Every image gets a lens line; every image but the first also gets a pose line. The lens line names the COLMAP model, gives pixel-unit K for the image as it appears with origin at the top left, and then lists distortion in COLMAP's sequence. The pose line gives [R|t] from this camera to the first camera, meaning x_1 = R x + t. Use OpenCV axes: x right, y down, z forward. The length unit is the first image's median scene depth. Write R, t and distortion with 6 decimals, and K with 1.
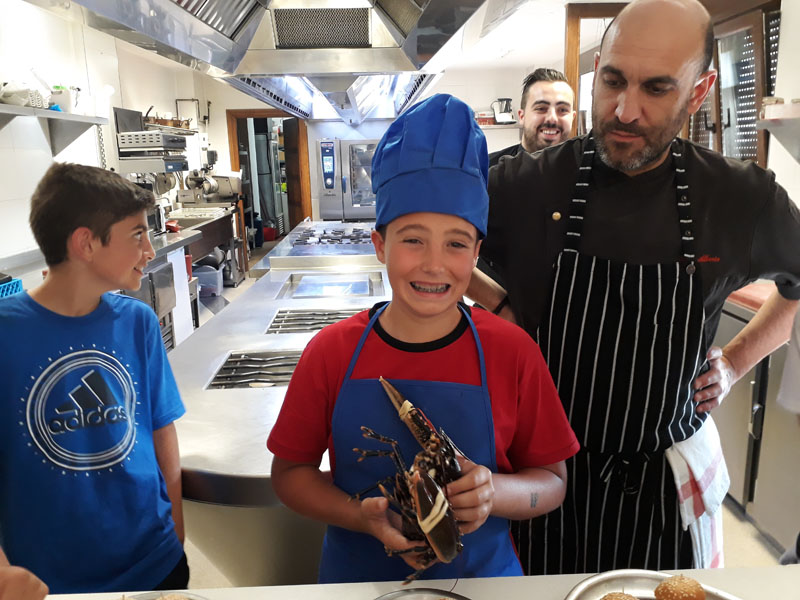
lens RADIAL K [[646.7, 0, 400.0], [0, 646.7, 300.0], [0, 0, 1]] dist [0.067317, -0.106801]
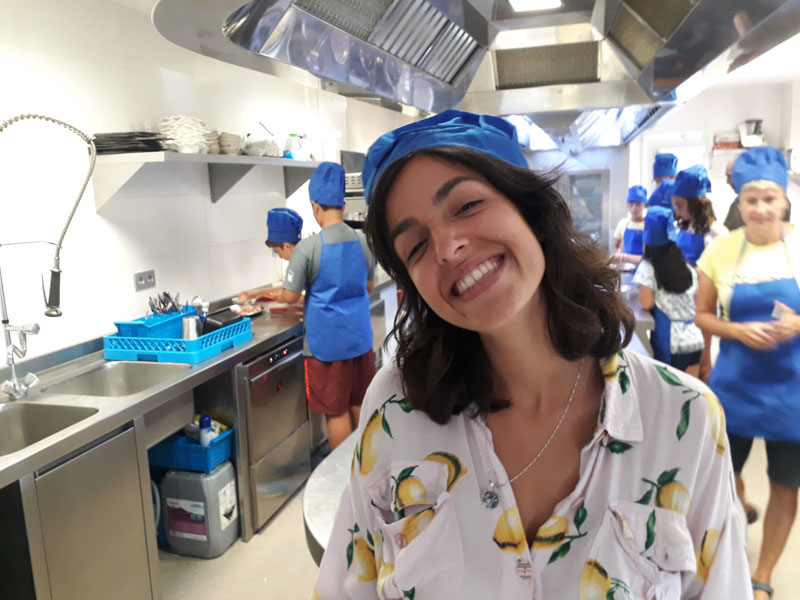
lens RADIAL K [[655.4, 0, 400.0], [0, 655.4, 300.0], [0, 0, 1]] dist [0.061003, -0.087188]
pose [[0.949283, 0.037210, -0.312213, -0.003926], [-0.049967, 0.998207, -0.032957, -0.016377], [0.310427, 0.046886, 0.949440, 0.021119]]
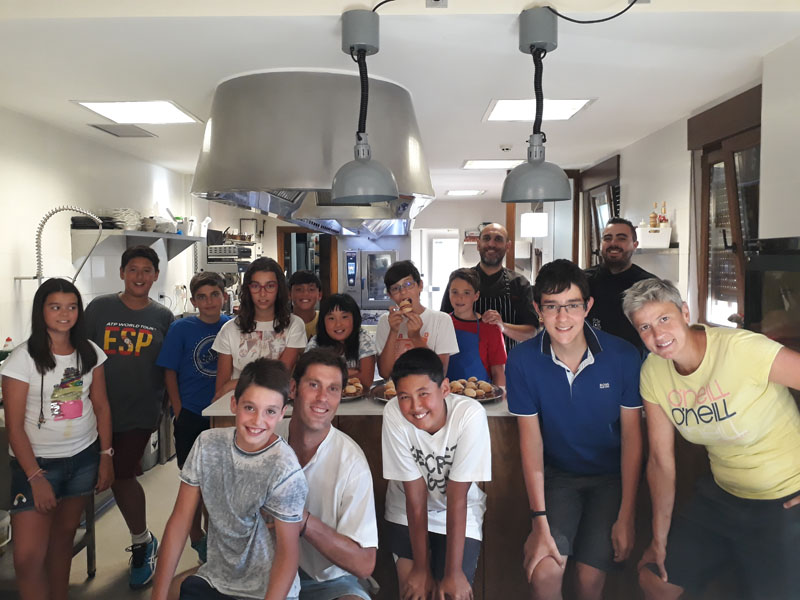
lens RADIAL K [[635.5, 0, 433.3], [0, 635.5, 296.7], [0, 0, 1]] dist [0.004019, 0.000211]
pose [[0.999783, 0.020103, 0.005399, 0.054449], [-0.018973, 0.986802, -0.160819, 0.058386], [-0.008560, 0.160682, 0.986969, -0.297276]]
